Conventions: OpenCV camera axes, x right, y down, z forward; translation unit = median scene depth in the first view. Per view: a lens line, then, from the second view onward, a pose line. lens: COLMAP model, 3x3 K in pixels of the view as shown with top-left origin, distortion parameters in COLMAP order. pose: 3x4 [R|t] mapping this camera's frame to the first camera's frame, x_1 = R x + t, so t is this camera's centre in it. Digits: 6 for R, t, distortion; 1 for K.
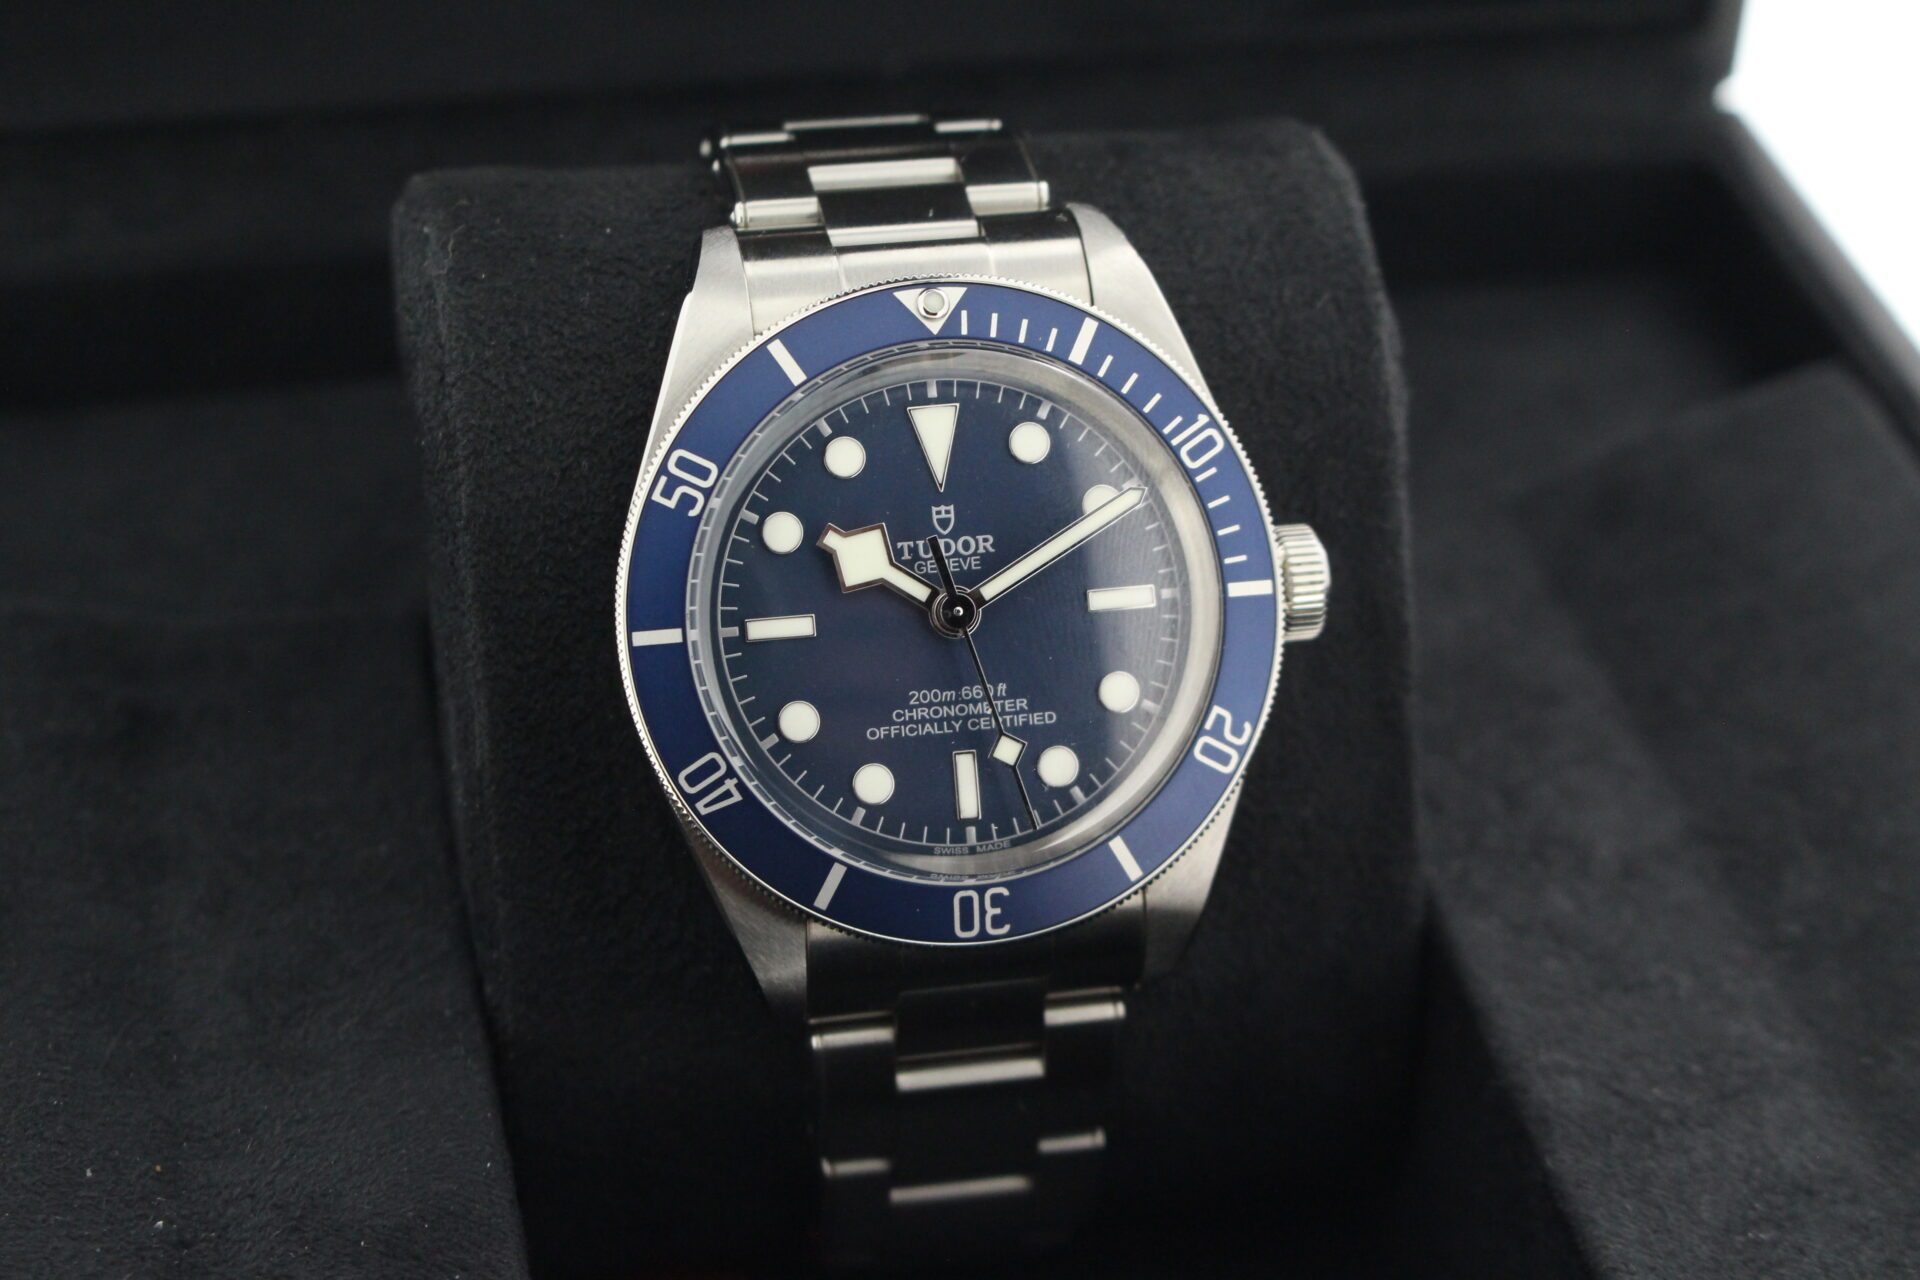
lens RADIAL K [[4070.9, 0, 967.7], [0, 4070.9, 655.5], [0, 0, 1]] dist [0.016154, 0.000000]
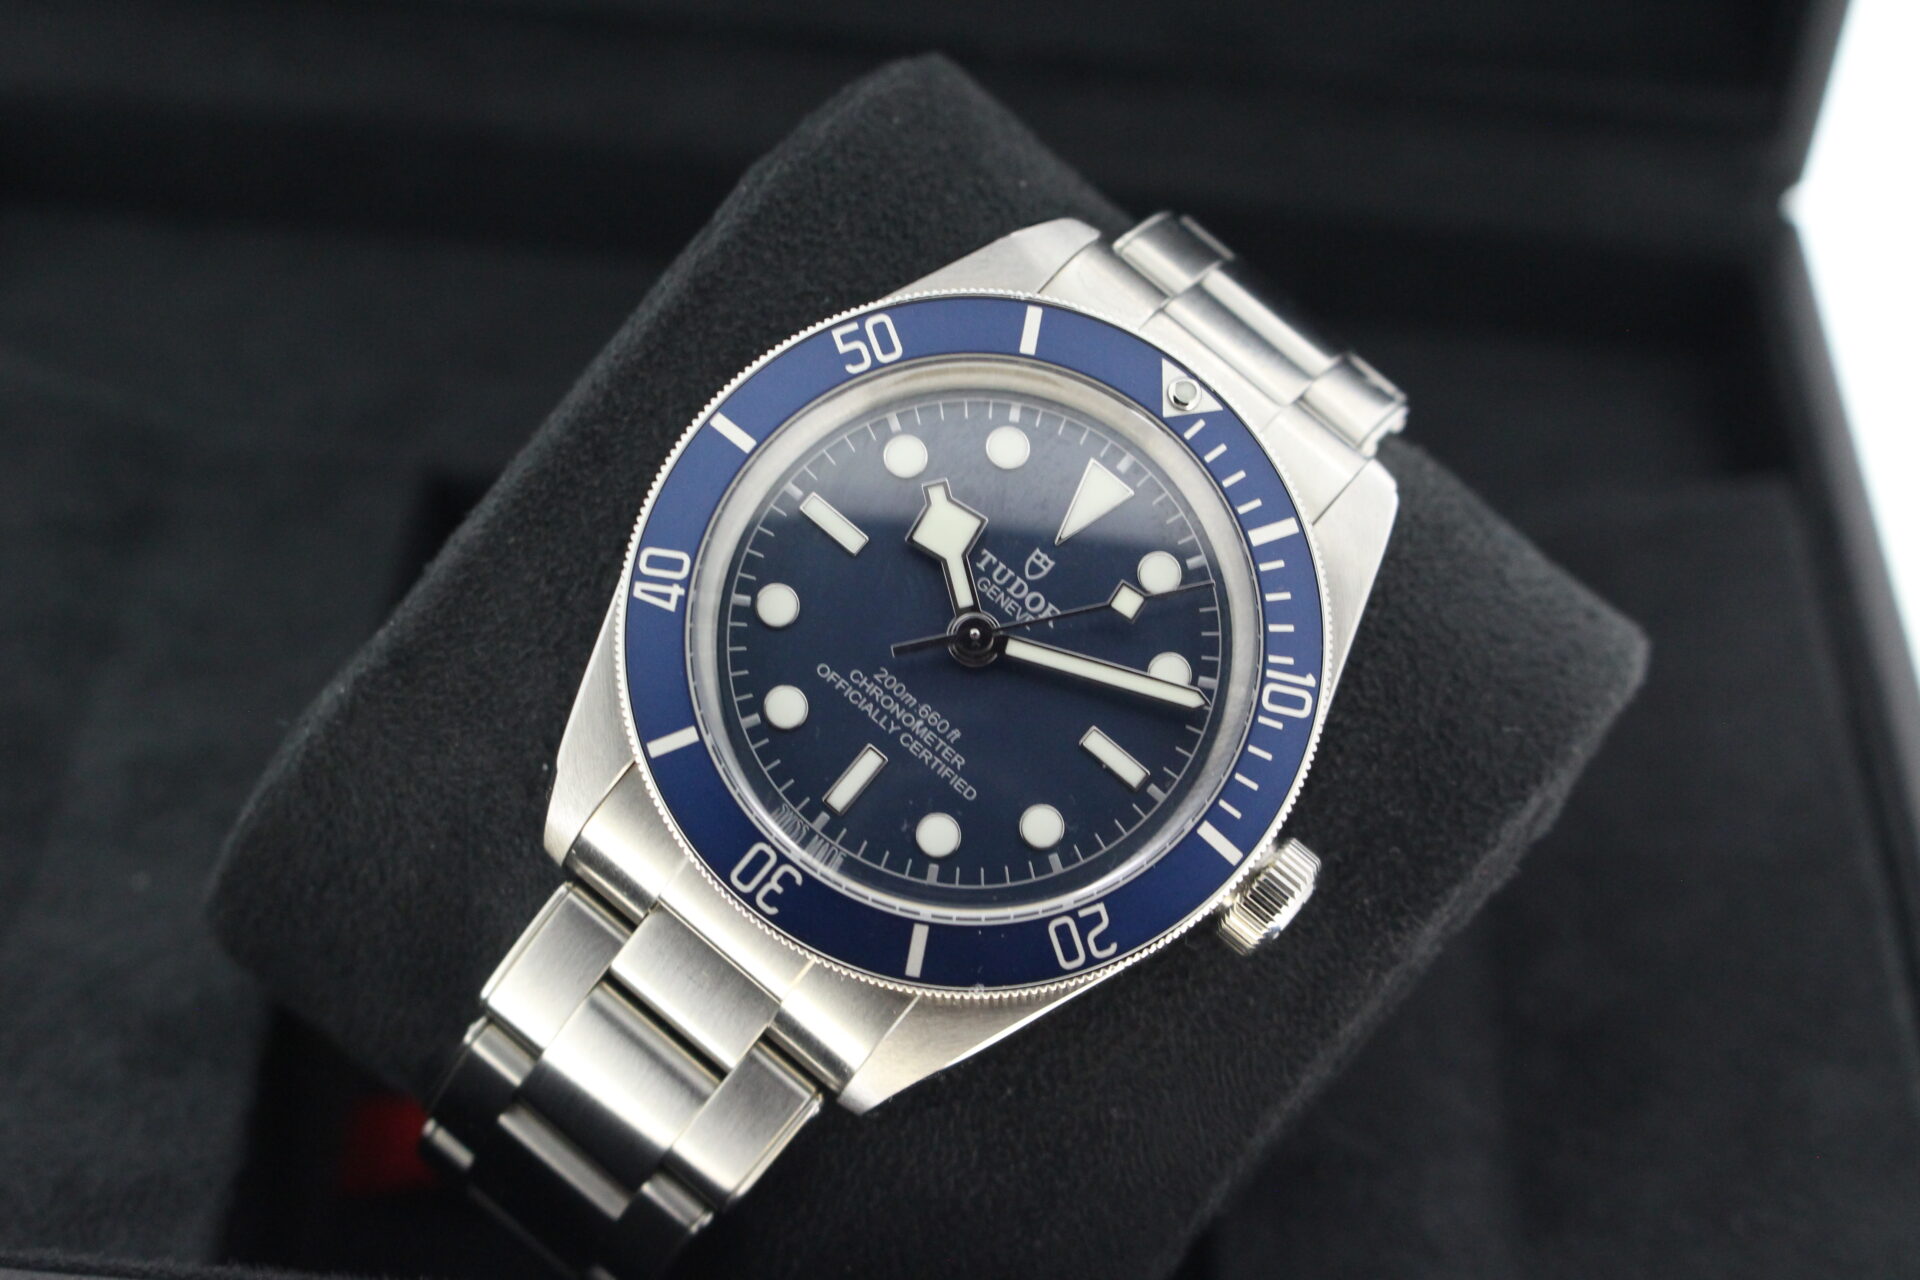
lens RADIAL K [[3687.5, 0, 978.1], [0, 3687.5, 699.2], [0, 0, 1]] dist [-0.058459, 0.000000]
pose [[0.697803, 0.667426, -0.260024, 0.228298], [-0.708103, 0.697496, -0.109949, 0.092328], [0.107983, 0.260847, 0.959322, 0.181150]]
